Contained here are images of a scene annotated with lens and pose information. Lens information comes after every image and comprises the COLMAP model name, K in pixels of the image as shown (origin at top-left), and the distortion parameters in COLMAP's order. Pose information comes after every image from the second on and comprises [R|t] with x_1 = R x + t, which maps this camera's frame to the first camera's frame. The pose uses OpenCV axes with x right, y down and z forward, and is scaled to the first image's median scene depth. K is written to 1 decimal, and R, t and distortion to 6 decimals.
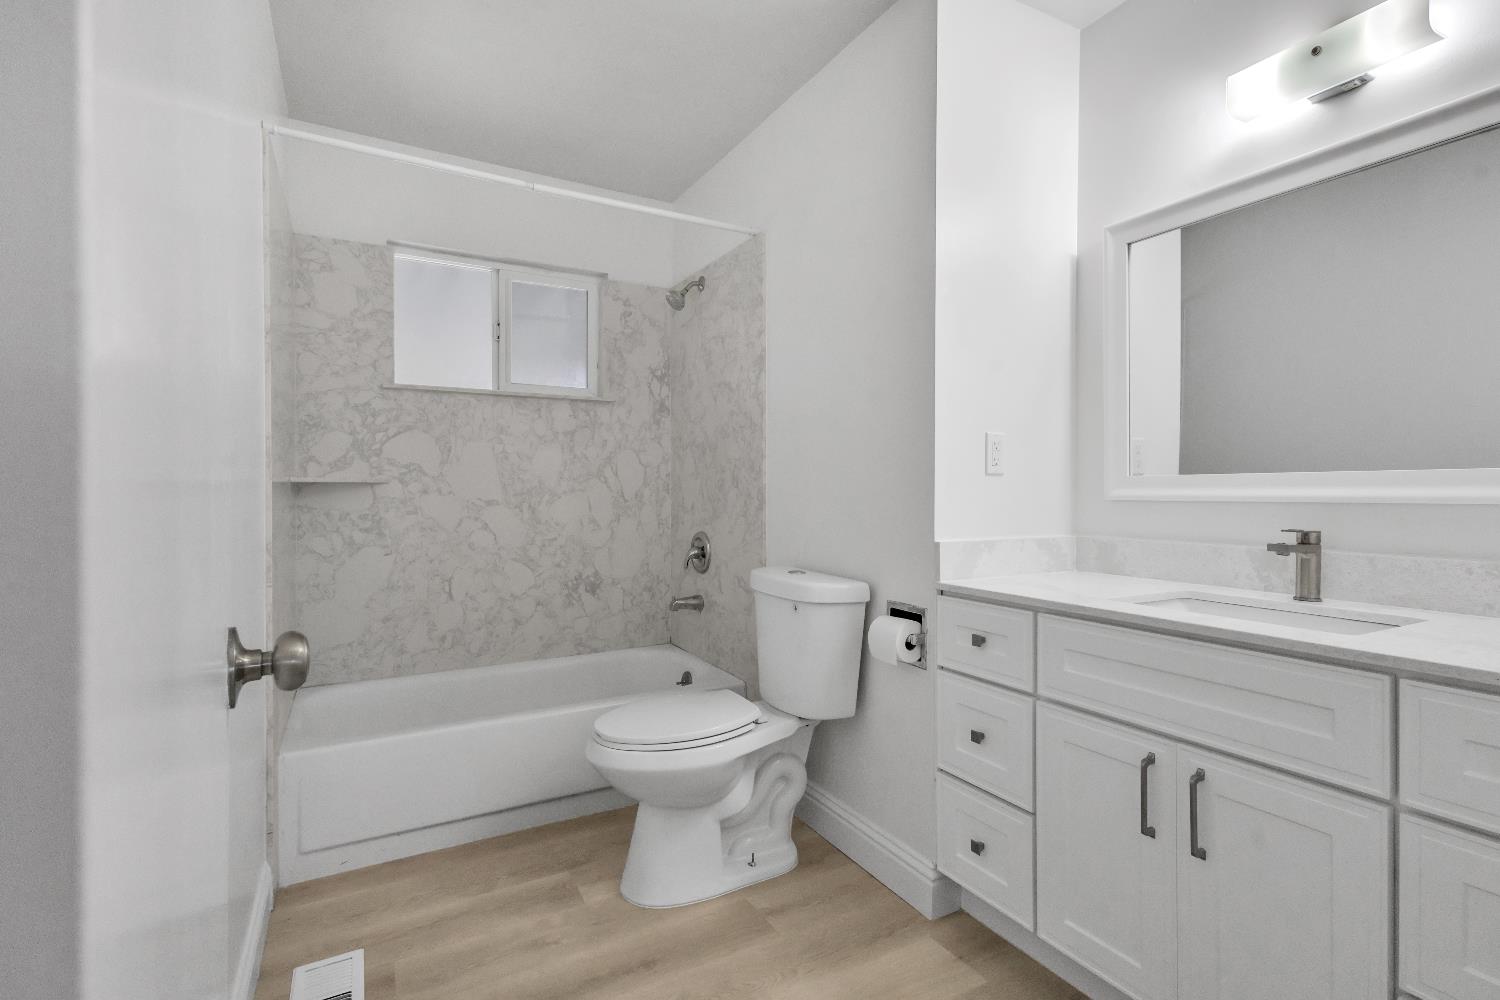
lens RADIAL K [[703.6, 0, 750.2], [0, 703.6, 489.8], [0, 0, 1]] dist [0.011481, -0.000396]
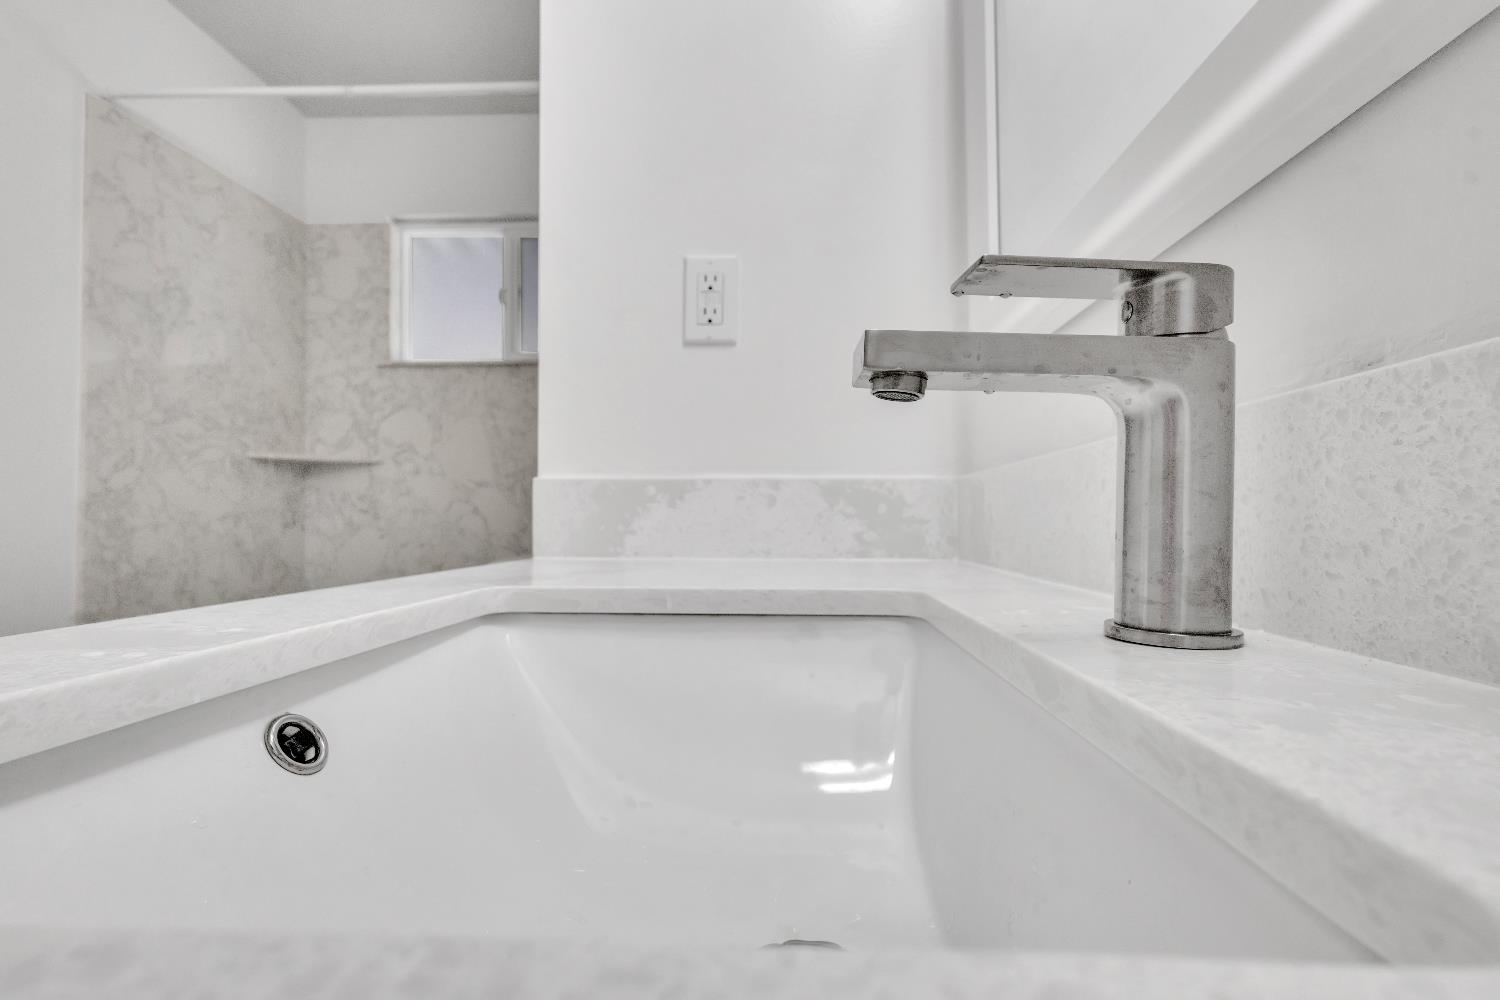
lens RADIAL K [[703.6, 0, 750.2], [0, 703.6, 489.8], [0, 0, 1]] dist [0.011481, -0.000396]
pose [[0.863435, -0.020679, -0.504036, 0.419353], [0.002446, 0.999319, -0.036808, 0.064795], [0.504454, 0.030548, 0.862898, 0.422346]]
